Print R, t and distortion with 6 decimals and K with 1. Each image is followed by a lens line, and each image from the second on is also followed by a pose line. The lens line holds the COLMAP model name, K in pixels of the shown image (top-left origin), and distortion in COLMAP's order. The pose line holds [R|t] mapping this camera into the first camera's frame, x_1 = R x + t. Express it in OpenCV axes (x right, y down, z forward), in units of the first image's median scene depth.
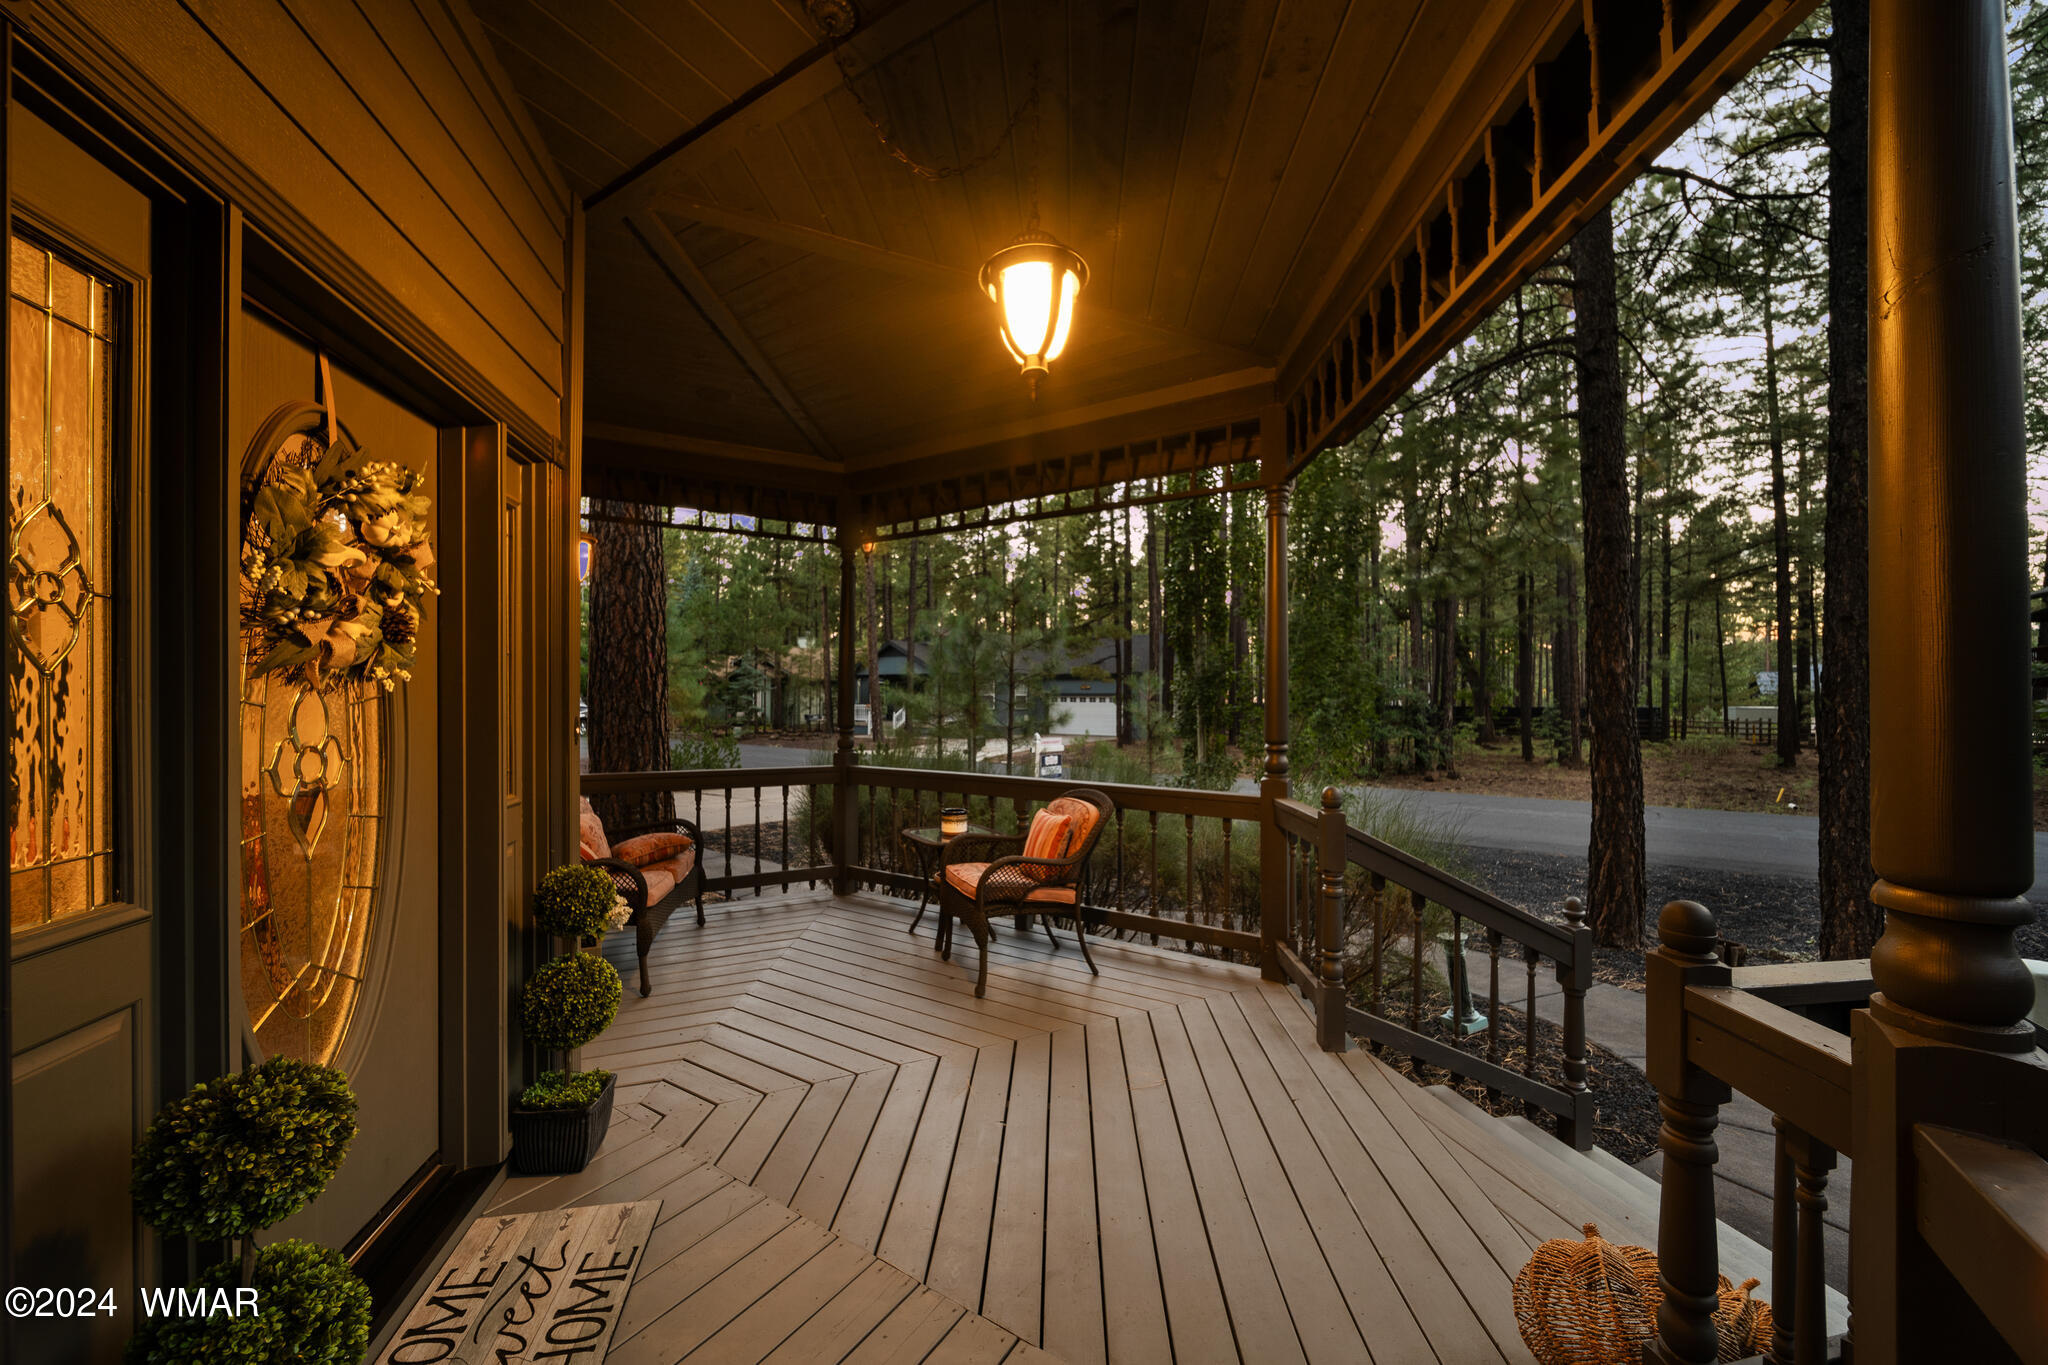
lens RADIAL K [[751.1, 0, 1011.9], [0, 751.1, 680.7], [0, 0, 1]] dist [-0.000141, -0.000707]
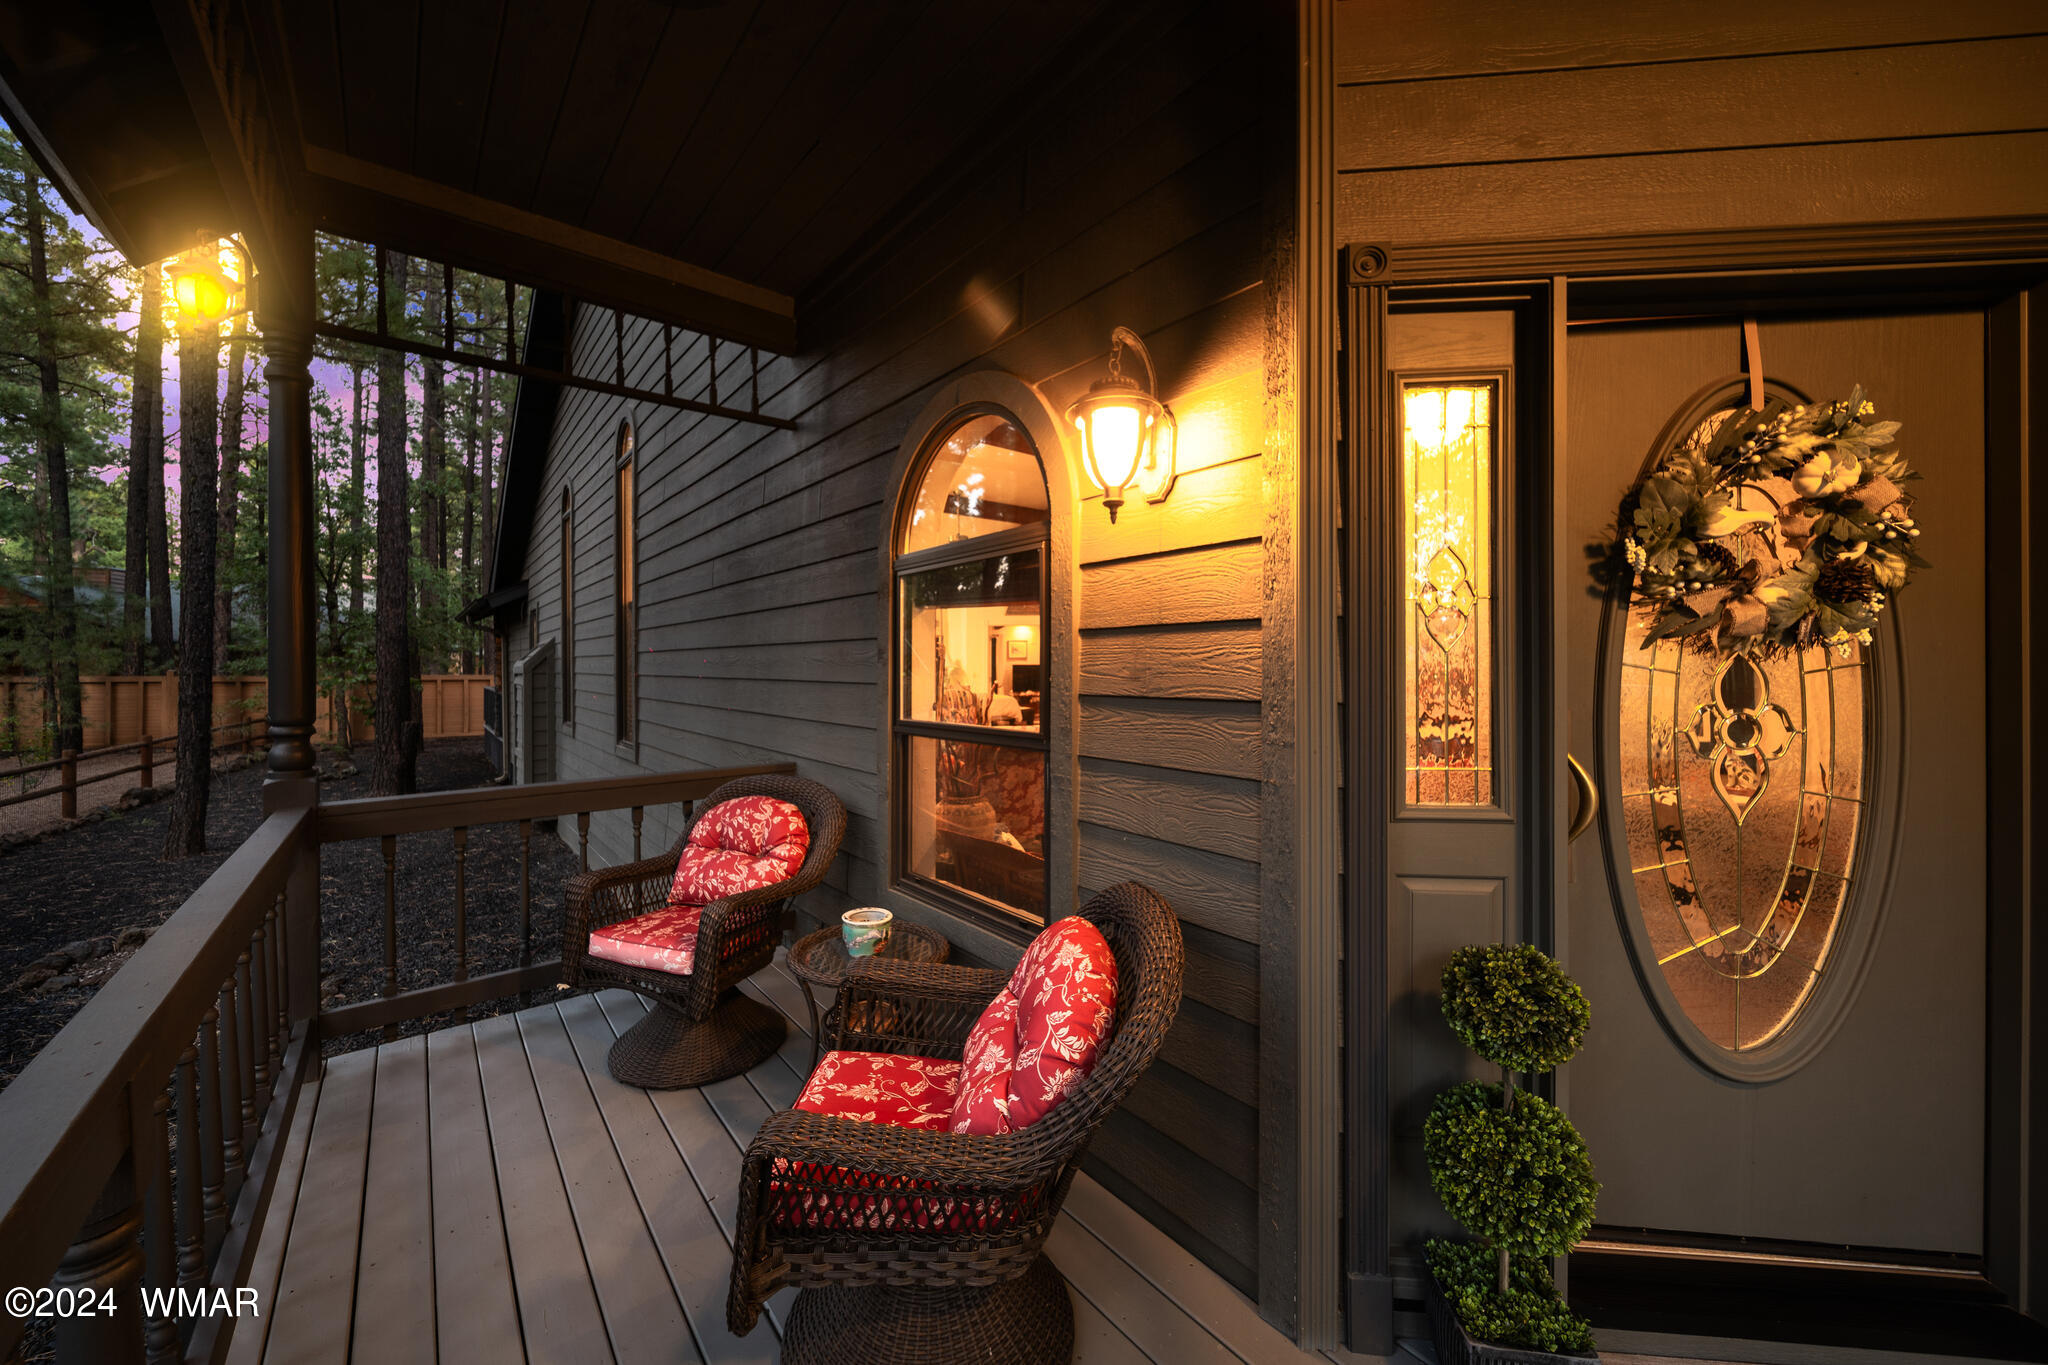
lens RADIAL K [[751.1, 0, 1027.8], [0, 751.1, 667.4], [0, 0, 1]] dist [-0.000141, -0.000707]
pose [[-0.314227, -0.008582, -0.949309, 0.322044], [0.023211, 0.999591, -0.016719, 0.018811], [0.949064, -0.027288, -0.313899, 0.392578]]
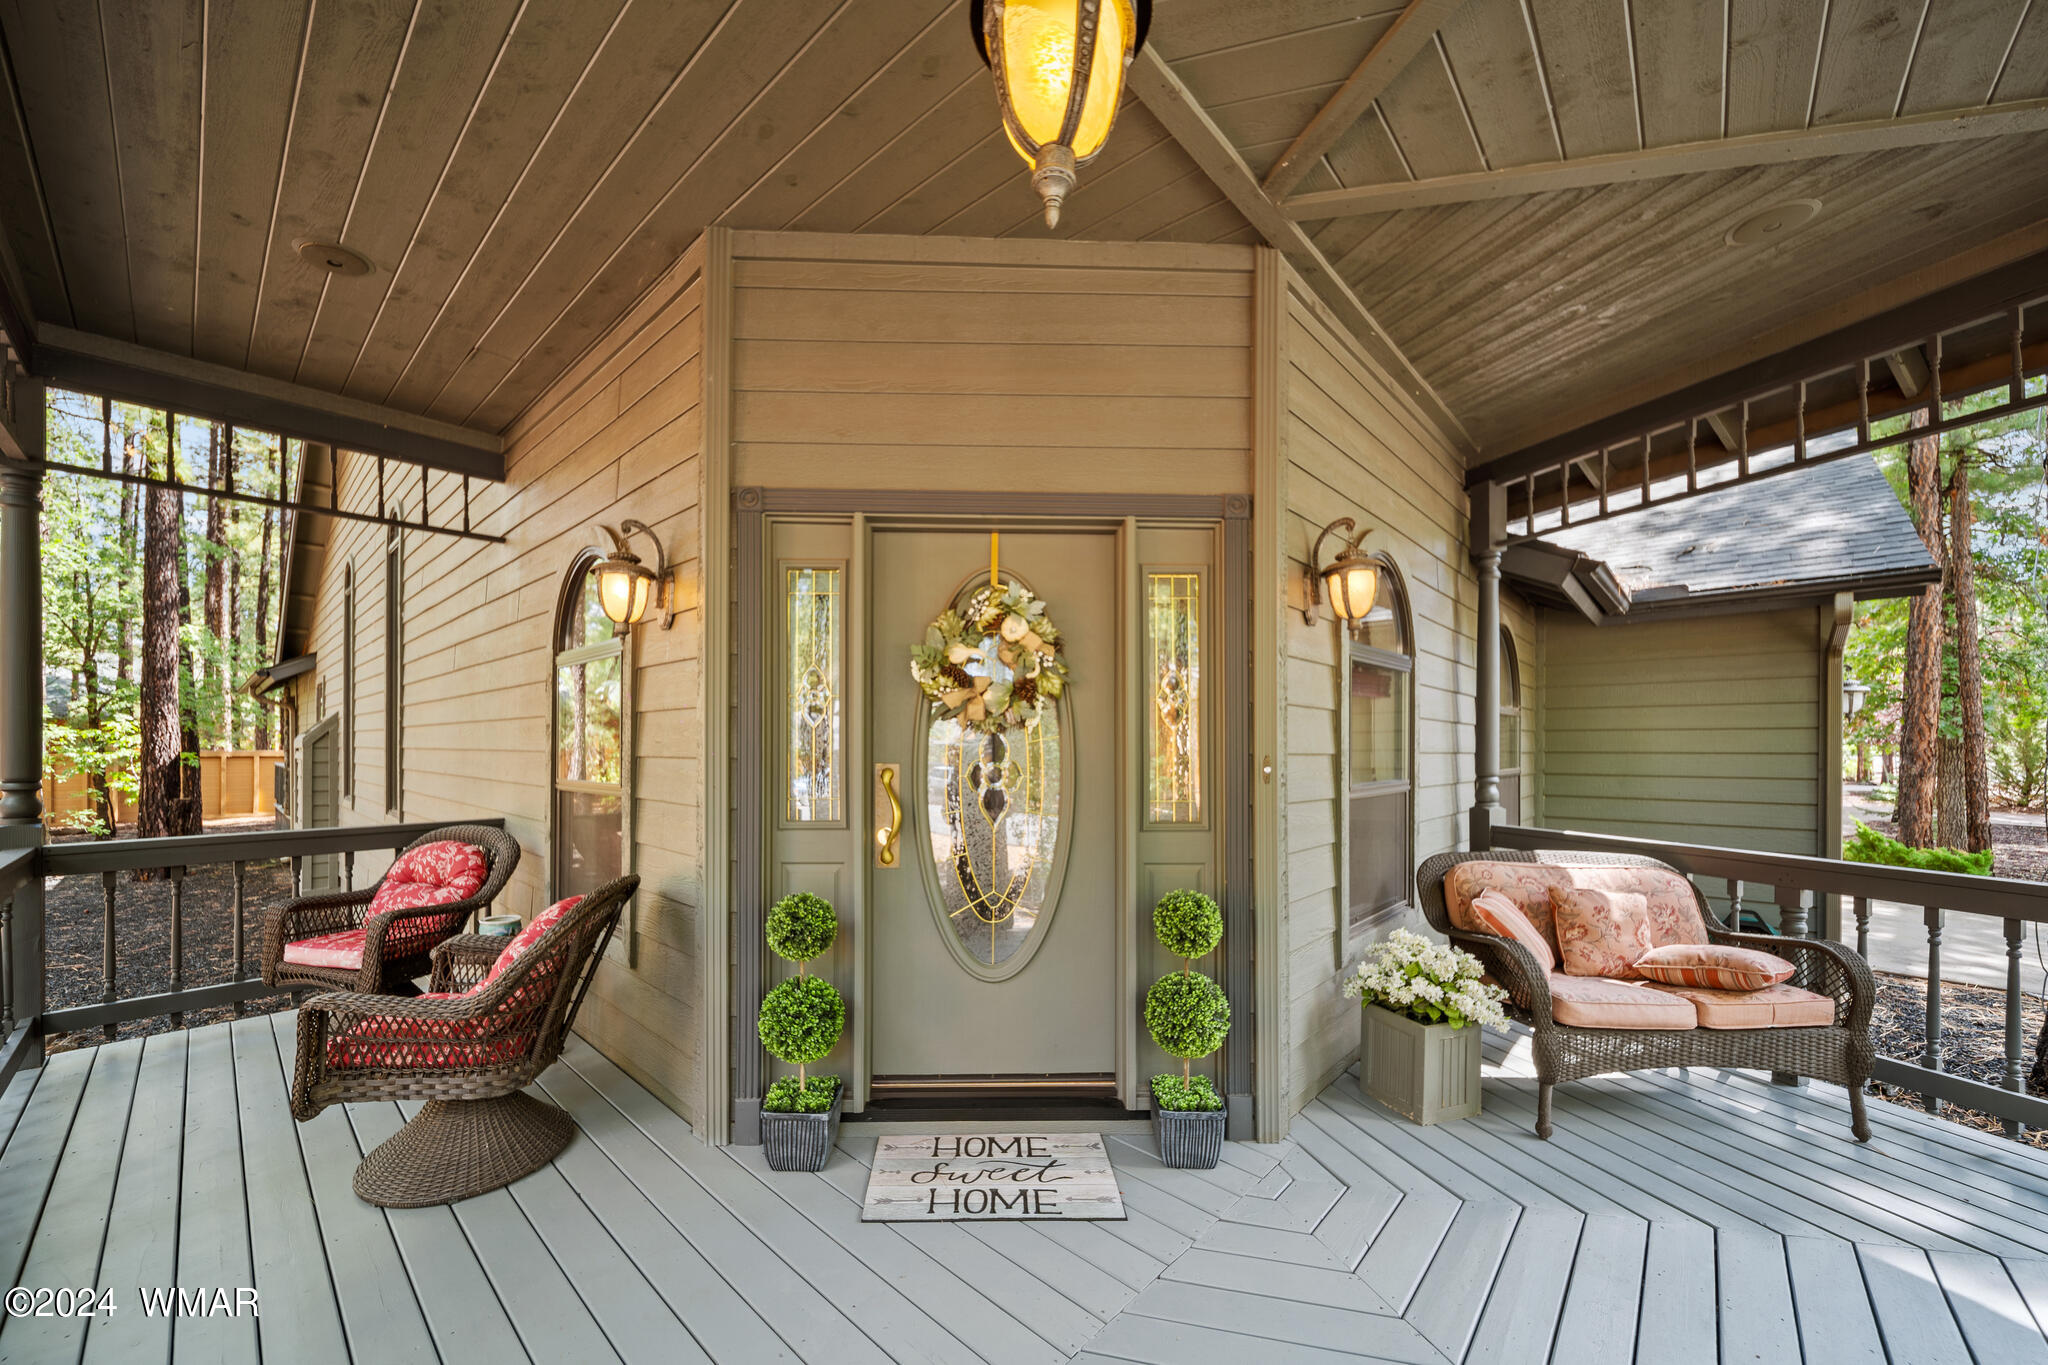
lens RADIAL K [[751.1, 0, 999.5], [0, 751.1, 741.7], [0, 0, 1]] dist [-0.000141, -0.000707]
pose [[-0.188876, -0.014740, -0.981890, 0.751988], [0.021884, 0.999576, -0.019215, 0.064269], [0.981757, -0.025117, -0.188474, 1.318039]]
